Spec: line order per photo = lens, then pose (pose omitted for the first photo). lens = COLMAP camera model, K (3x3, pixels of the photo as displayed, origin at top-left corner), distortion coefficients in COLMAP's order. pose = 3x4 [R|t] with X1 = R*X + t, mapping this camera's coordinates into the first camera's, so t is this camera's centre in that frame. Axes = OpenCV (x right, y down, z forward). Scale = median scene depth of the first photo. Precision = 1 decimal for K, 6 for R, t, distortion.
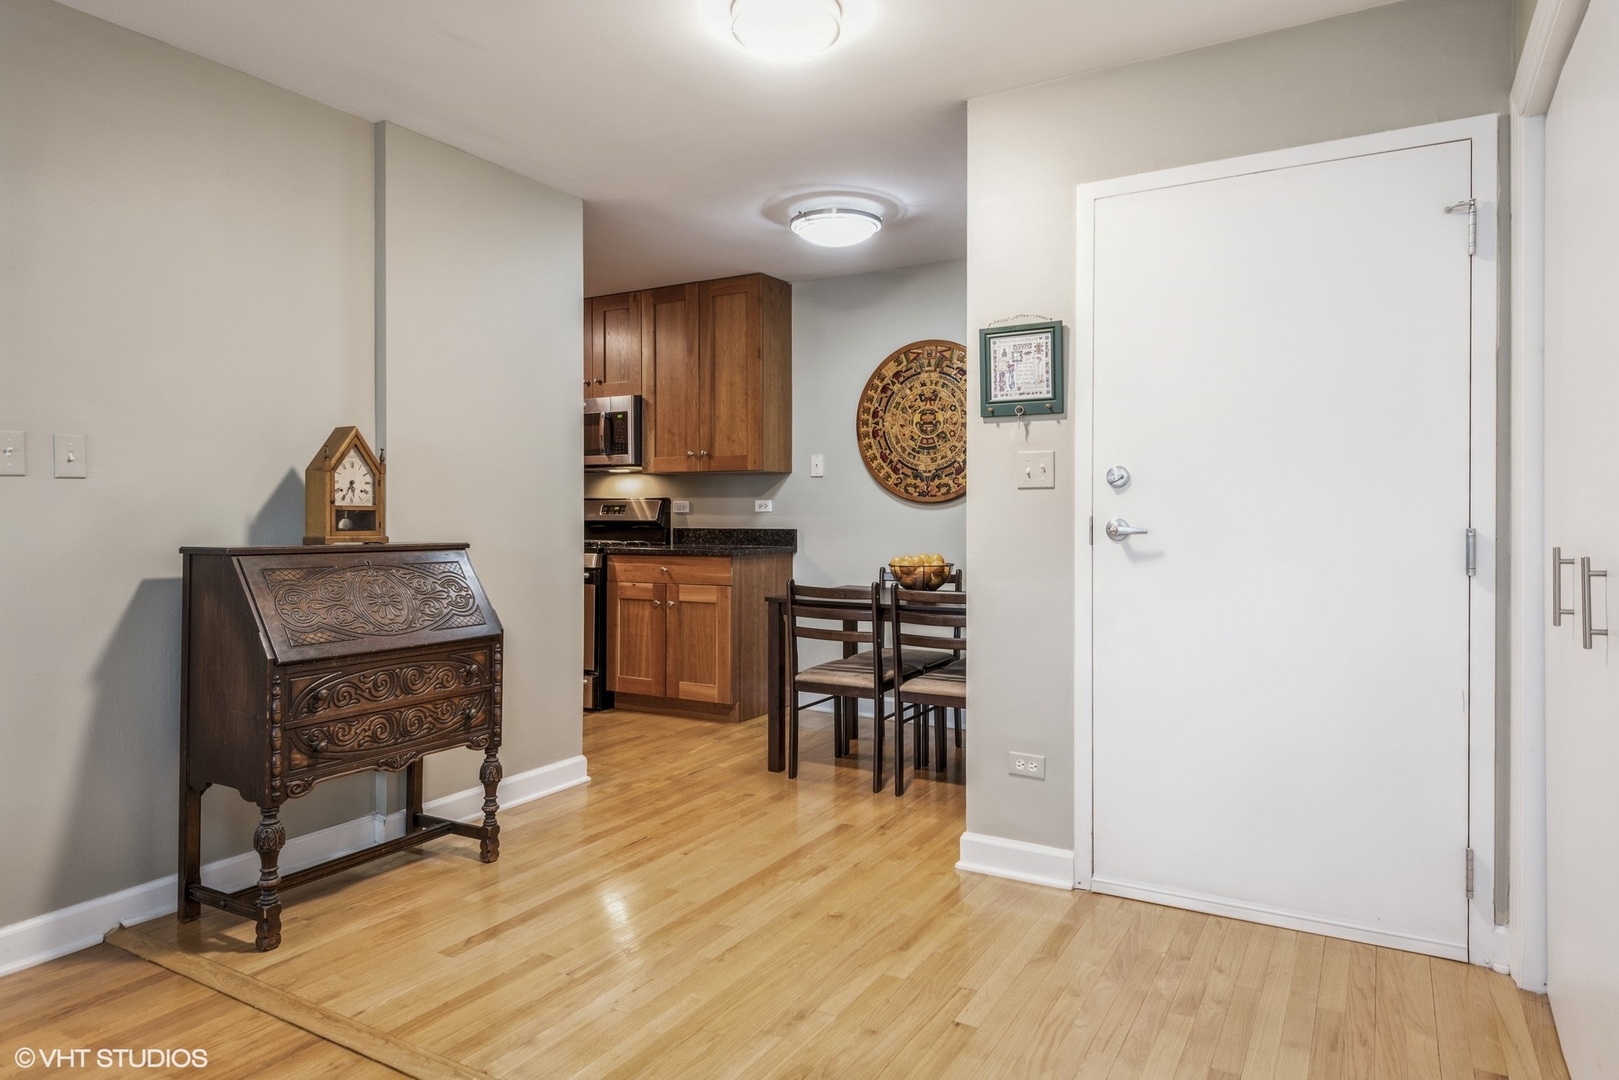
lens RADIAL K [[1002.8, 0, 807.2], [0, 1002.8, 533.3], [0, 0, 1]] dist [0.002182, 0.000185]
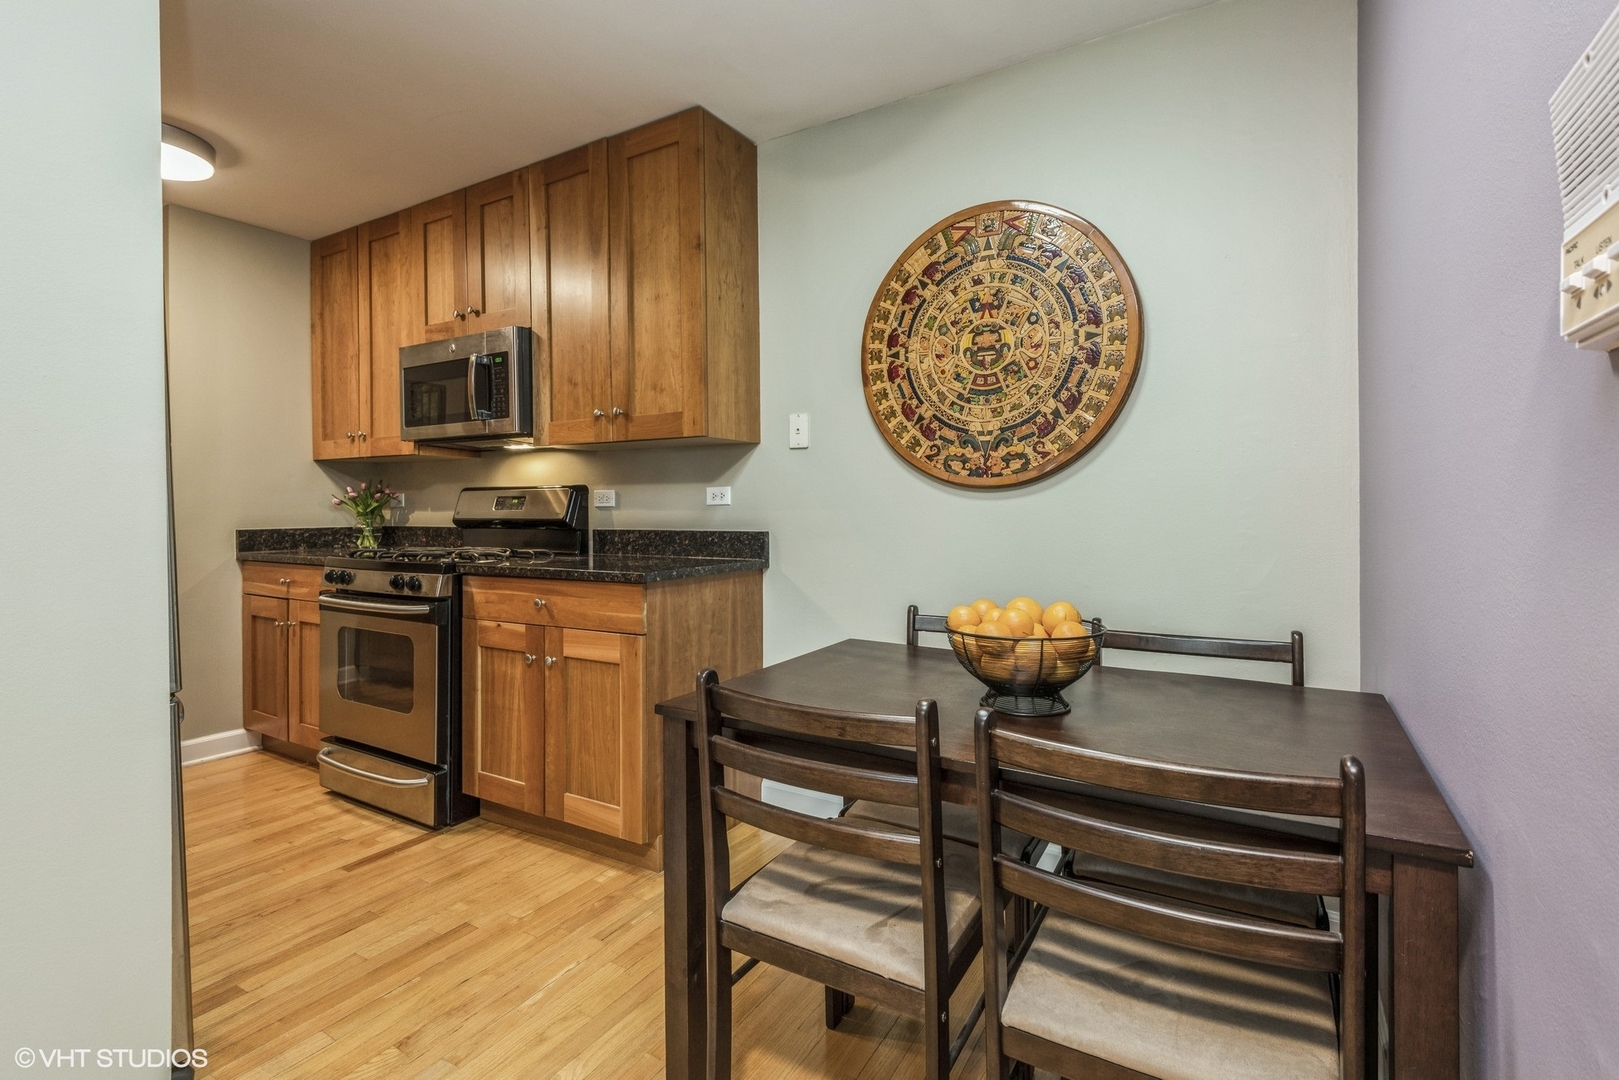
lens RADIAL K [[753.9, 0, 807.0], [0, 753.9, 507.8], [0, 0, 1]] dist [-0.001452, -0.000105]
pose [[0.999881, -0.006387, -0.014062, 0.022361], [0.006158, 0.999849, -0.016262, -0.011874], [0.014164, 0.016173, 0.999769, 0.549978]]
